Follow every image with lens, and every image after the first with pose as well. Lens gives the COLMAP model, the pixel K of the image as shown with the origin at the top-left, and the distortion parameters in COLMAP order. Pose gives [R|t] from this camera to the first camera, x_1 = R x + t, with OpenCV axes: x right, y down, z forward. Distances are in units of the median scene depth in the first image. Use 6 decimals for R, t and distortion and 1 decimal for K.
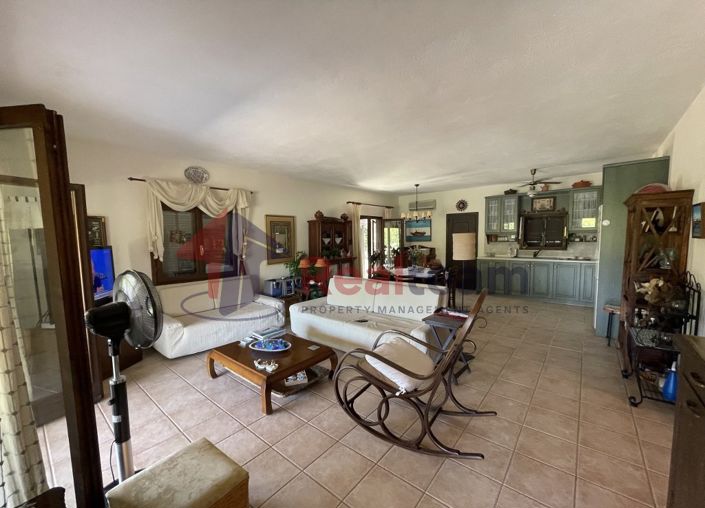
lens RADIAL K [[284.0, 0, 352.6], [0, 284.0, 262.7], [0, 0, 1]] dist [-0.000936, -0.000060]
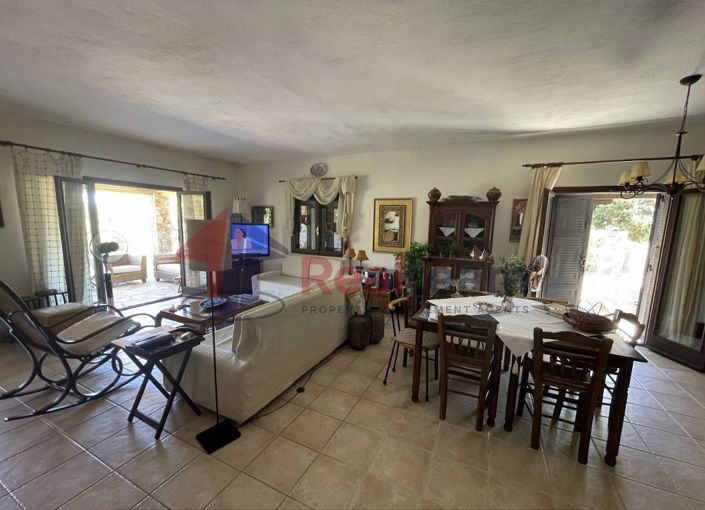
lens RADIAL K [[284.0, 0, 352.6], [0, 284.0, 263.7], [0, 0, 1]] dist [-0.000936, -0.000060]
pose [[0.232636, 0.161503, -0.959061, 0.574822], [-0.123004, 0.983083, 0.135711, -0.069019], [0.964754, 0.086397, 0.248566, 0.652600]]
